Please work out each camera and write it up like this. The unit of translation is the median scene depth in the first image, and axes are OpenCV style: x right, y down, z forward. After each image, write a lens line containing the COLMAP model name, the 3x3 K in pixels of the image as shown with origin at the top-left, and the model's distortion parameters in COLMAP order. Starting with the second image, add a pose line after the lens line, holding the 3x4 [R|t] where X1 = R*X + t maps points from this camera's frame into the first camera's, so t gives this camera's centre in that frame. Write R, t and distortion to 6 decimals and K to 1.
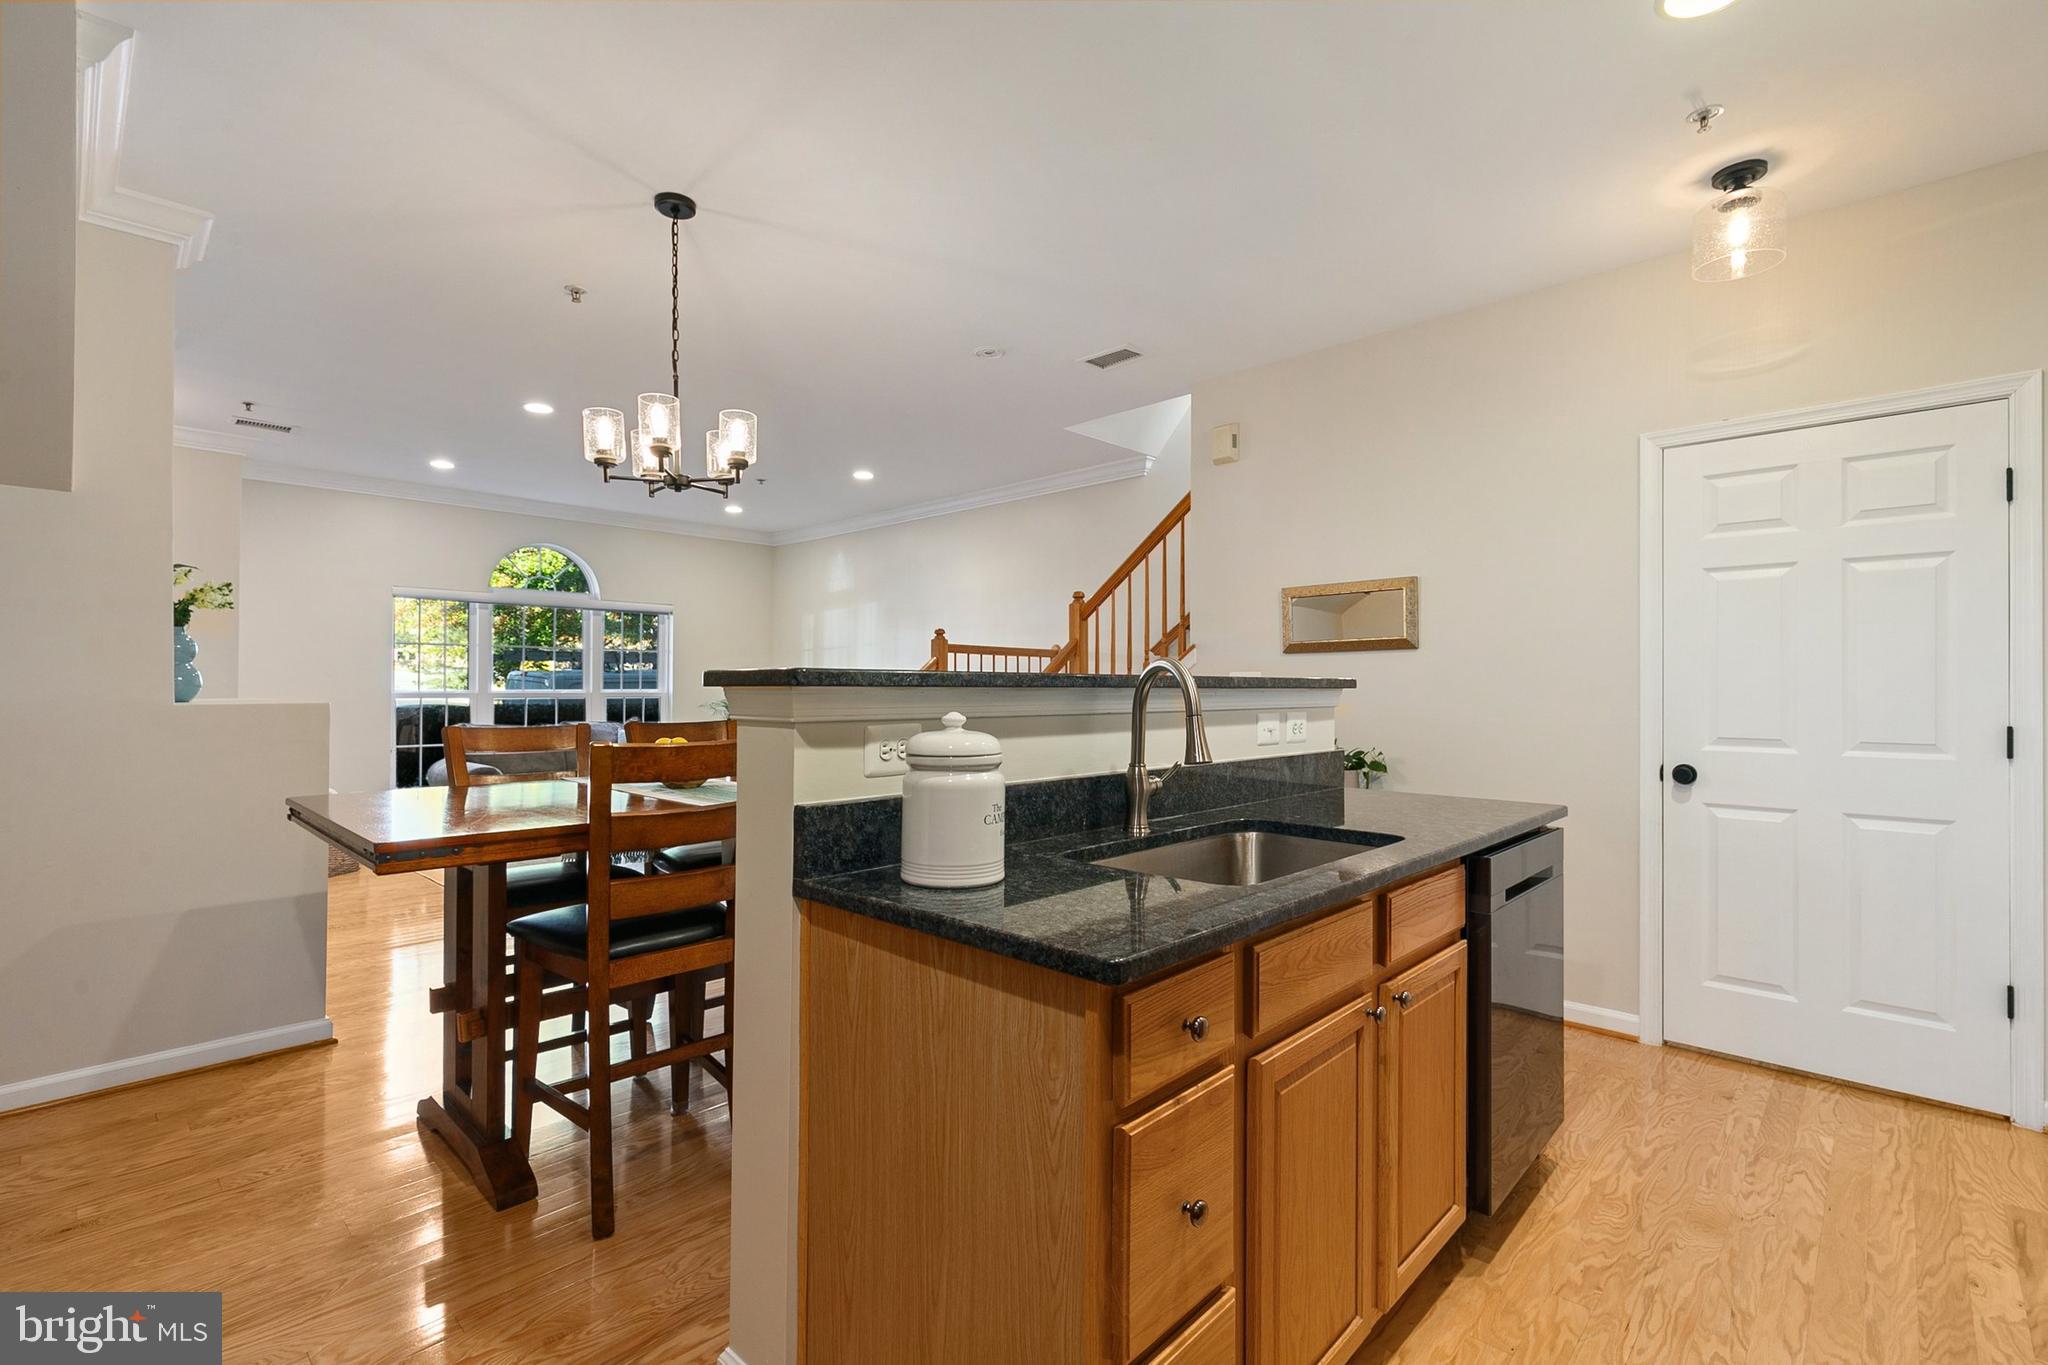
lens RADIAL K [[918.6, 0, 1019.8], [0, 918.6, 682.5], [0, 0, 1]] dist [0.008156, -0.001487]
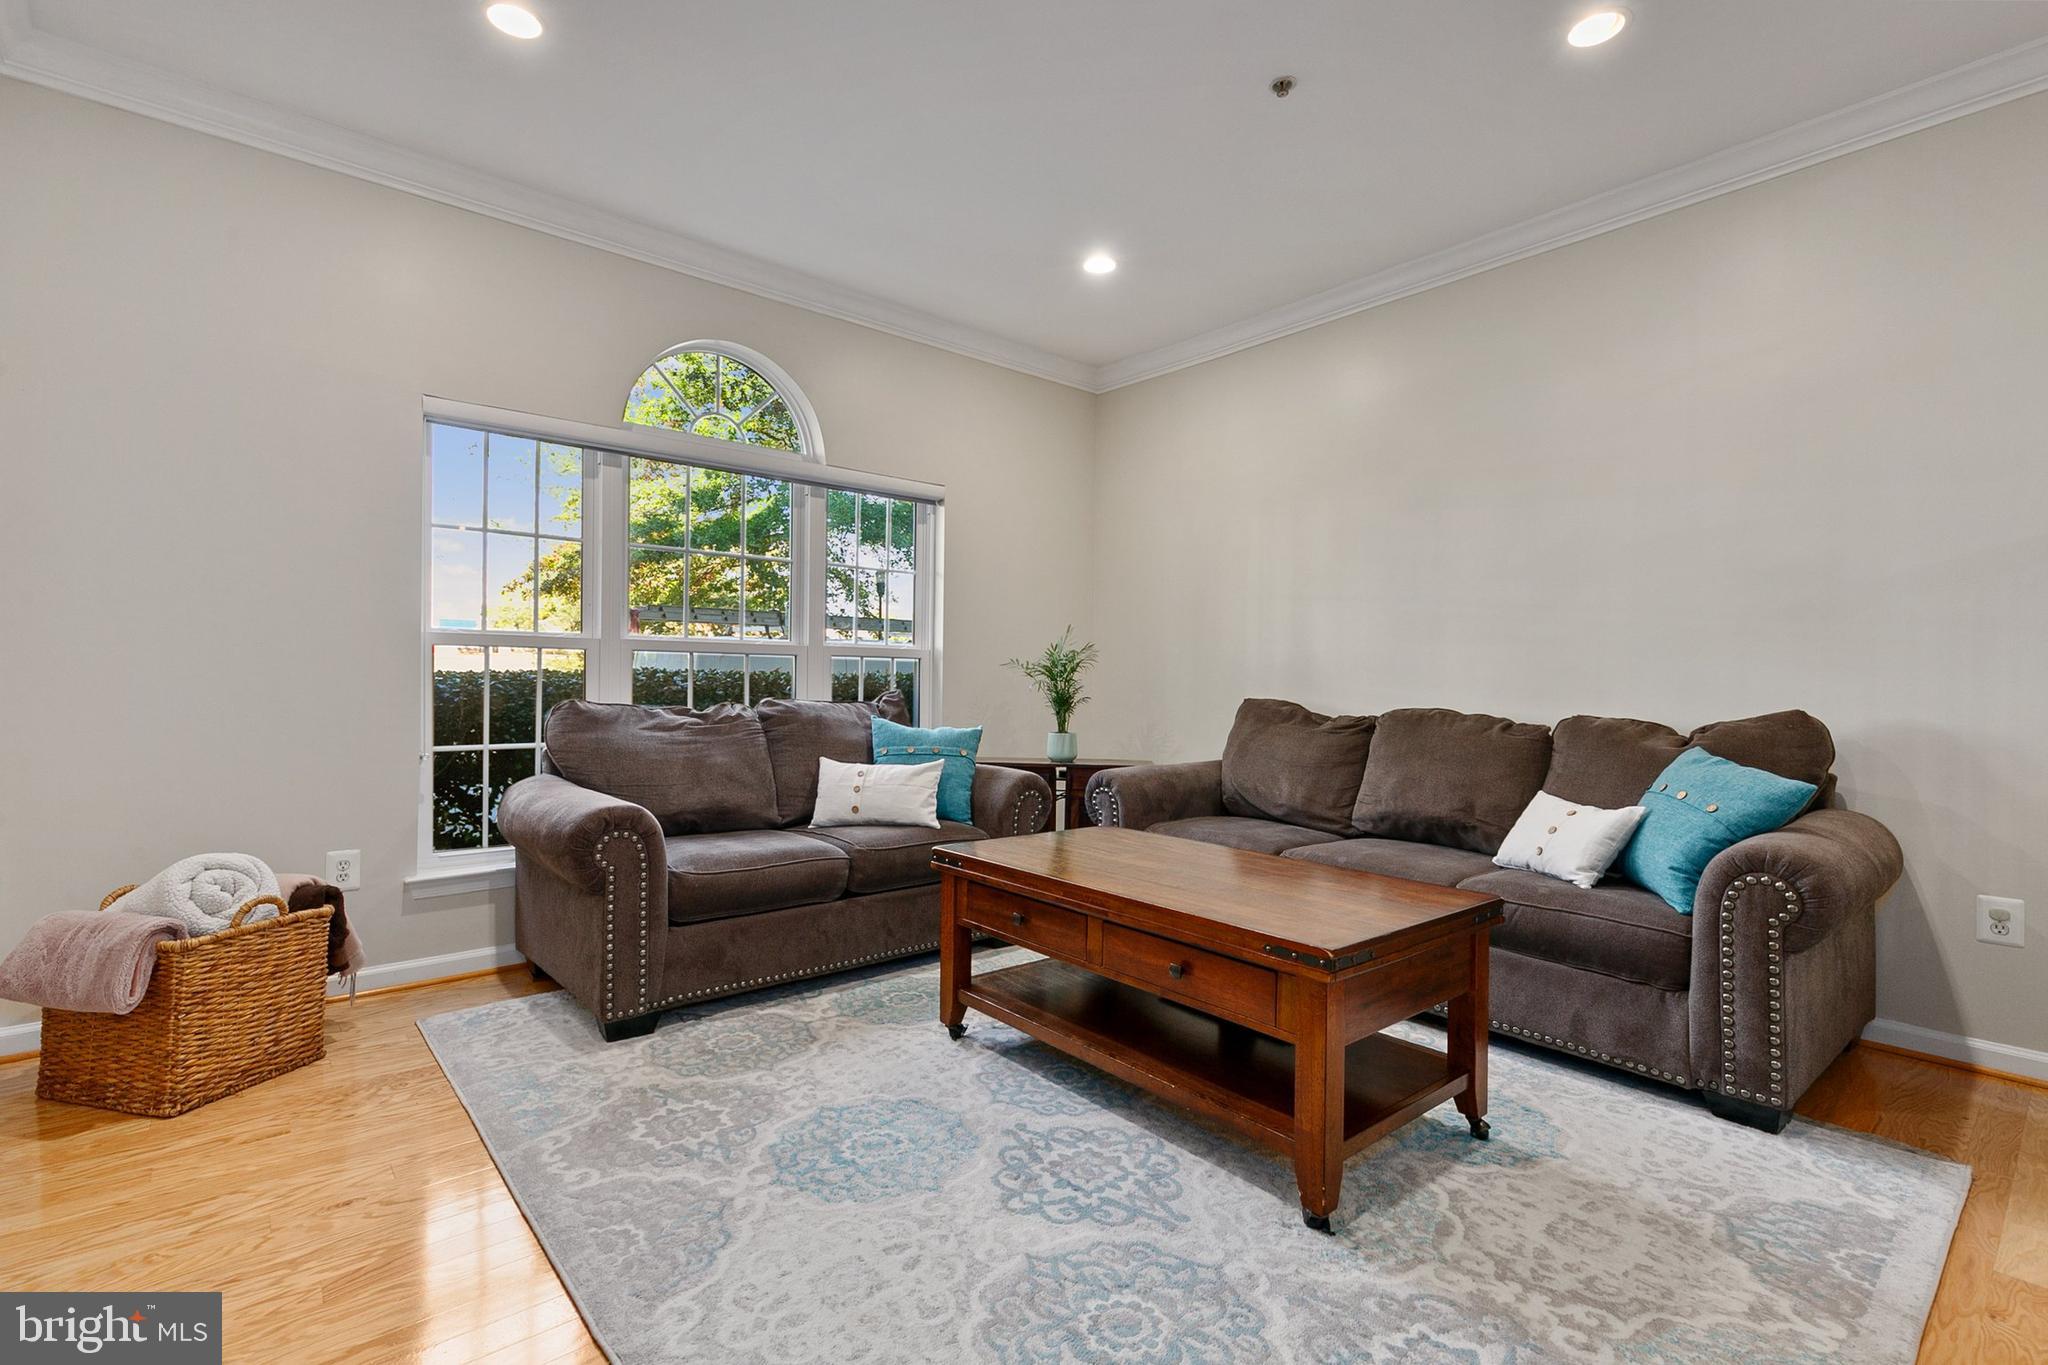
lens RADIAL K [[929.9, 0, 1018.5], [0, 929.9, 683.0], [0, 0, 1]] dist [0.008558, -0.001036]
pose [[0.994302, 0.007020, -0.106367, -0.613743], [-0.006094, 0.999941, 0.009024, 0.055673], [0.106424, -0.008324, 0.994286, 1.038201]]
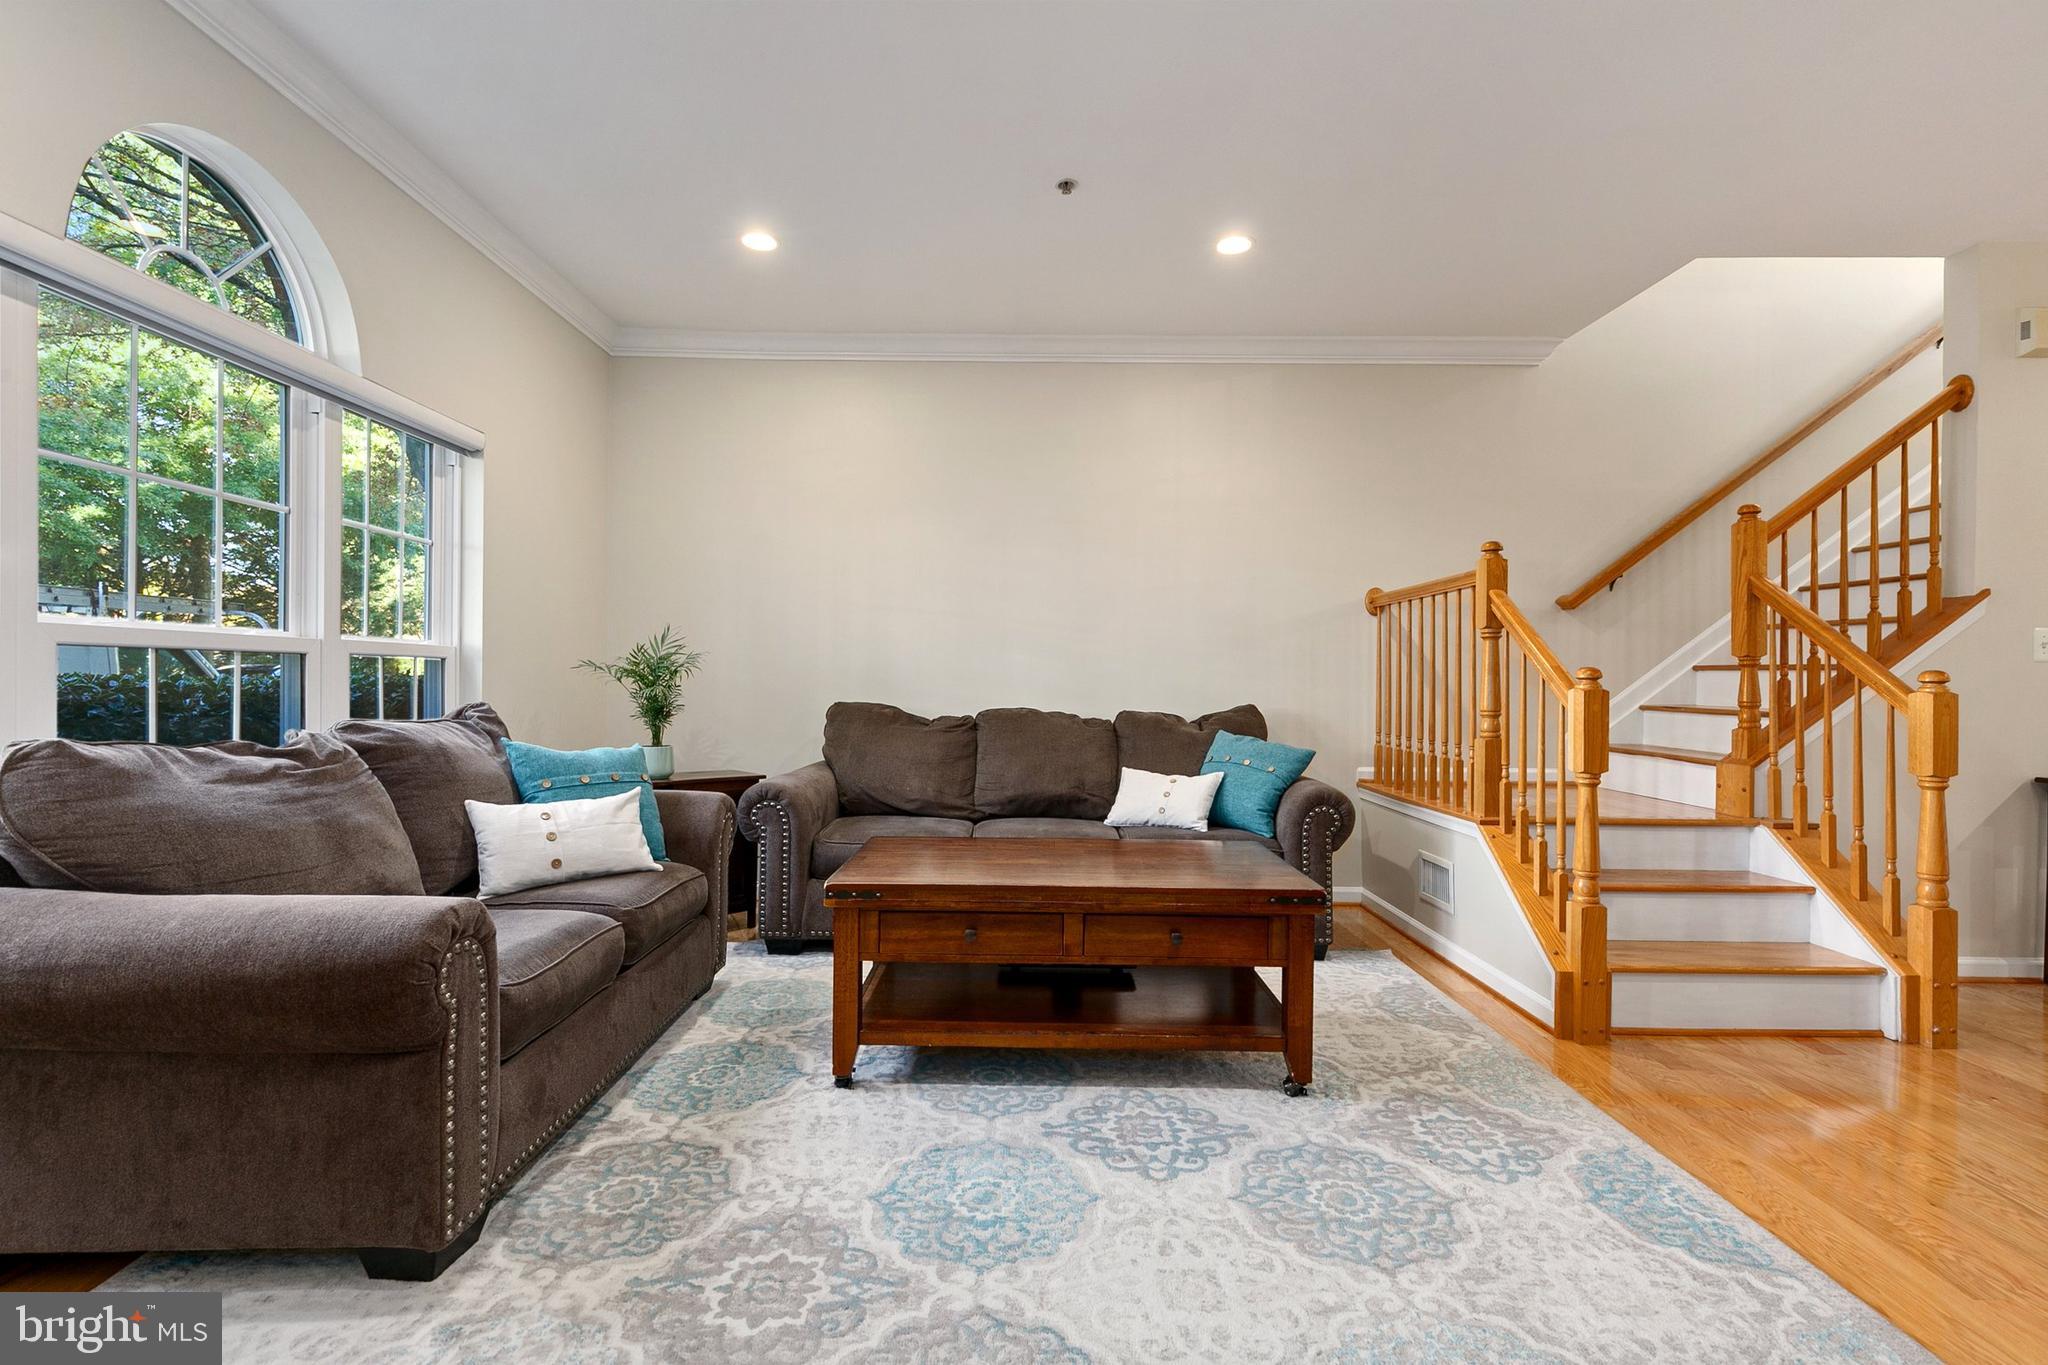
lens RADIAL K [[918.6, 0, 1019.8], [0, 918.6, 682.5], [0, 0, 1]] dist [0.008156, -0.001487]
pose [[0.722756, 0.000390, 0.691103, -1.088376], [-0.011896, 0.999859, 0.011876, 0.042058], [-0.691001, -0.016805, 0.722658, 1.193963]]
